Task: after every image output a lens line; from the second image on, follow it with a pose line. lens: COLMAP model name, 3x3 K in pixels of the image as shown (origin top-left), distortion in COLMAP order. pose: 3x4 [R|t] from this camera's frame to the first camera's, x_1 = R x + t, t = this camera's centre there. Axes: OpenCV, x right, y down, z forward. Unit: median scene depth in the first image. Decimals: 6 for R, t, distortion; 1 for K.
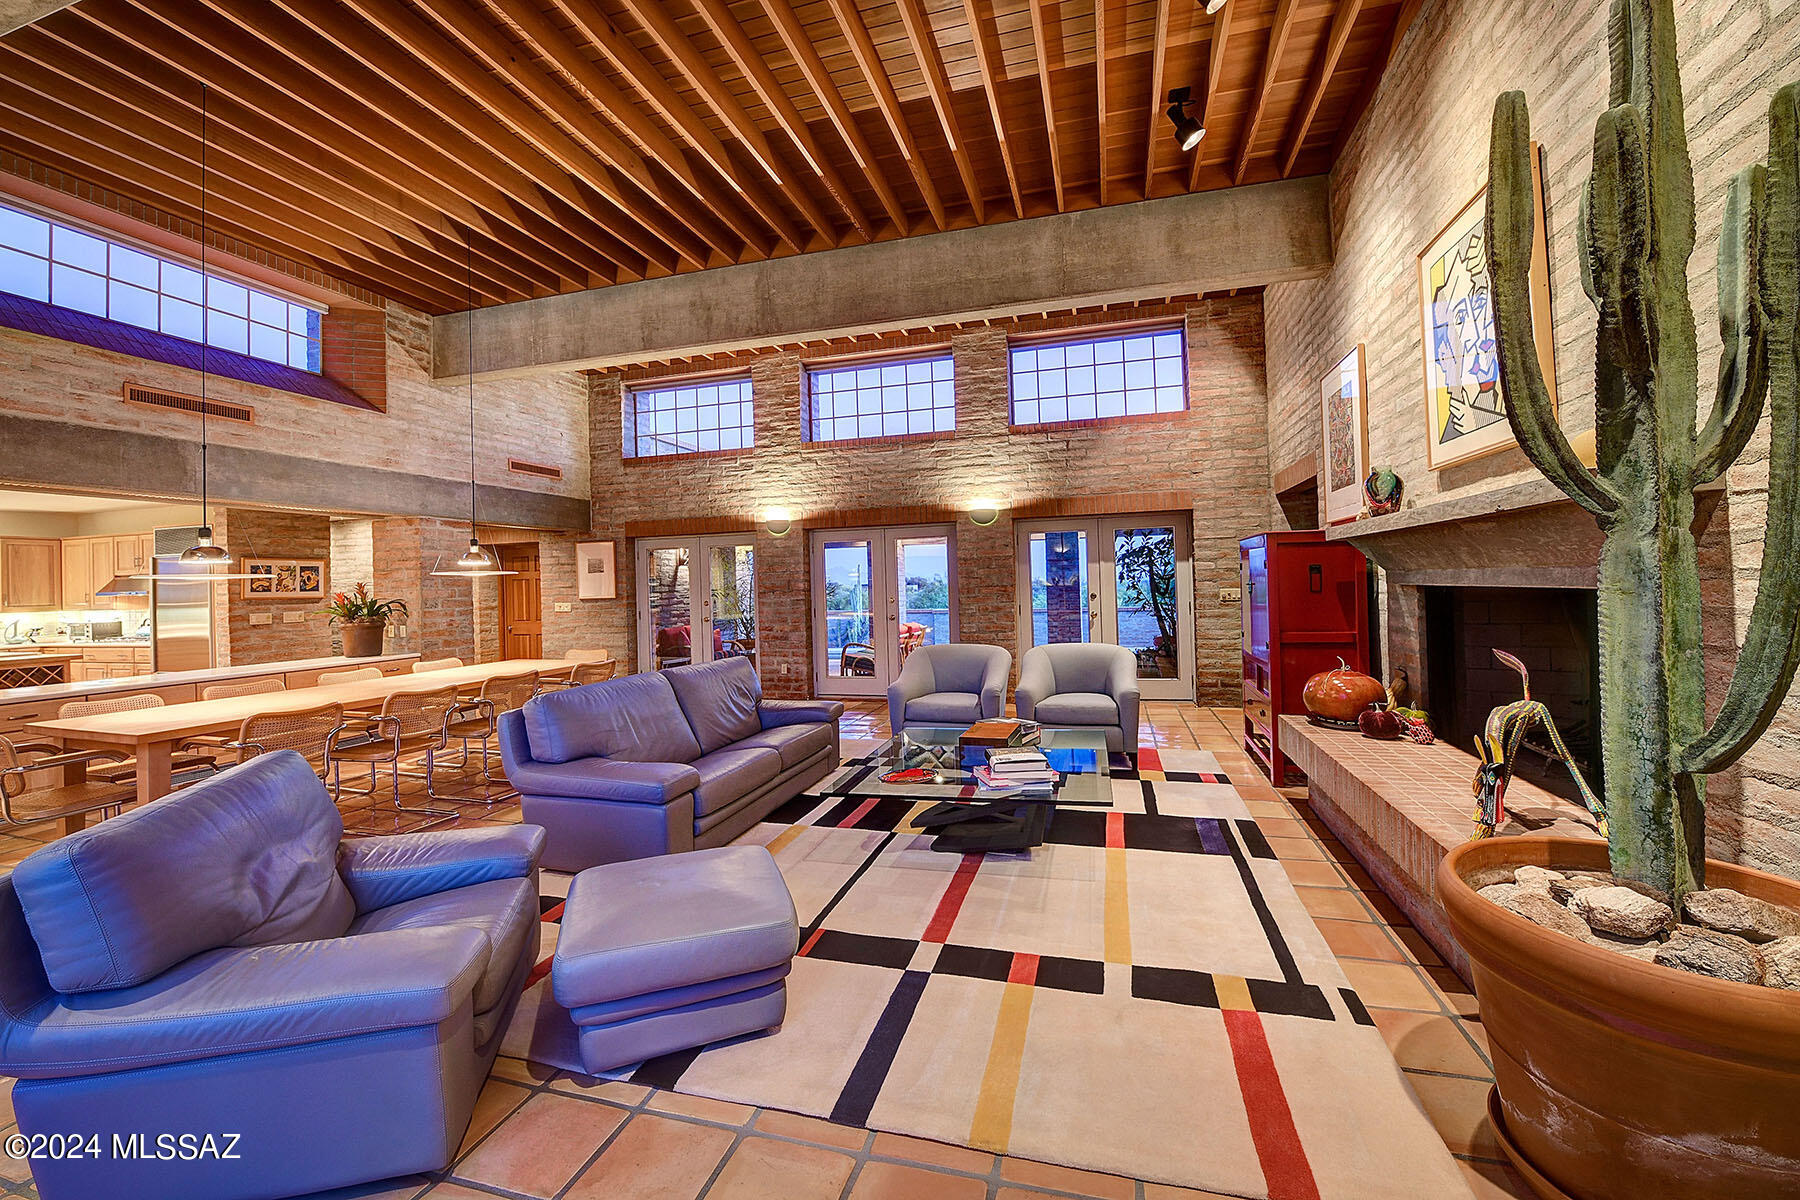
lens RADIAL K [[756.5, 0, 828.6], [0, 756.5, 582.7], [0, 0, 1]] dist [-0.016913, -0.002032]
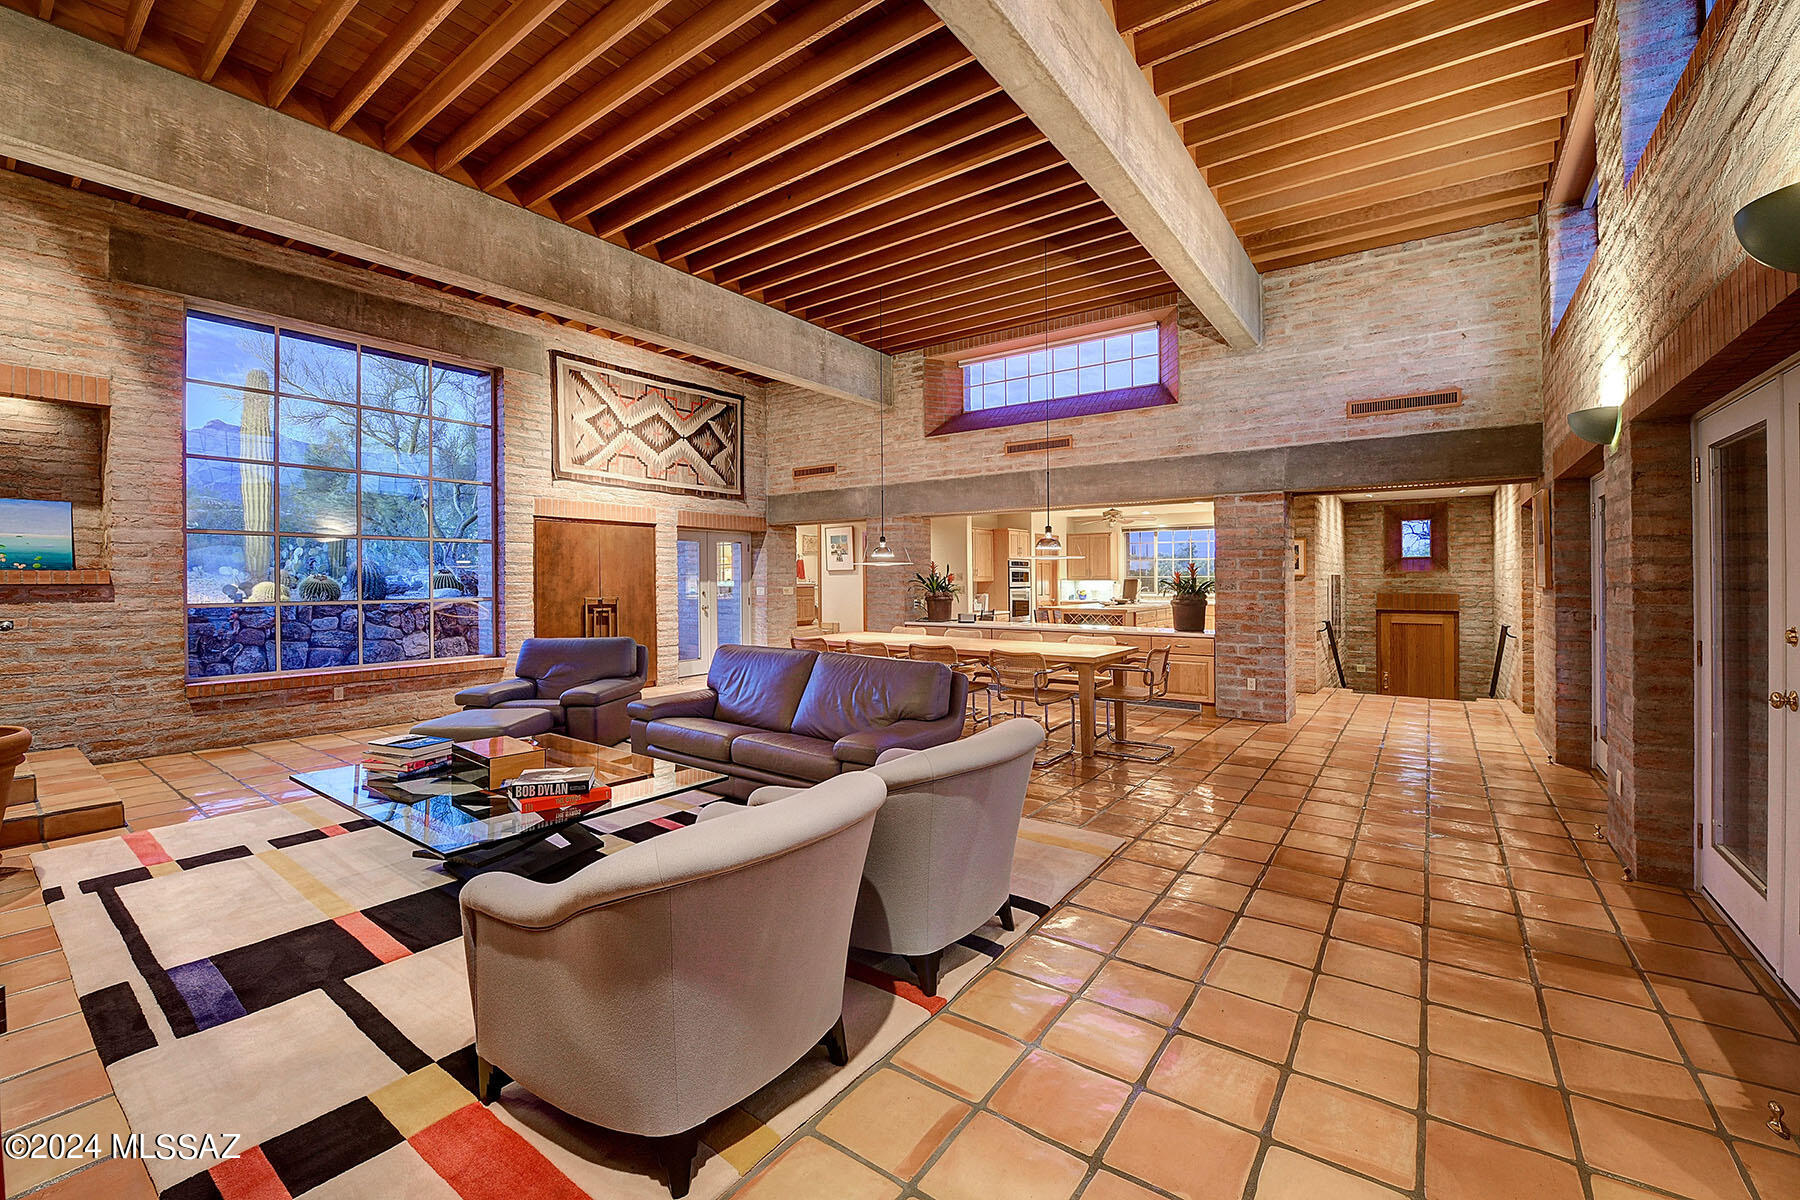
lens RADIAL K [[756.5, 0, 957.0], [0, 756.5, 562.3], [0, 0, 1]] dist [-0.016913, -0.002032]
pose [[-0.256726, 0.008495, -0.966447, 0.477704], [0.013497, 0.999895, 0.005203, -0.010921], [0.966390, -0.011708, -0.256813, 0.899076]]
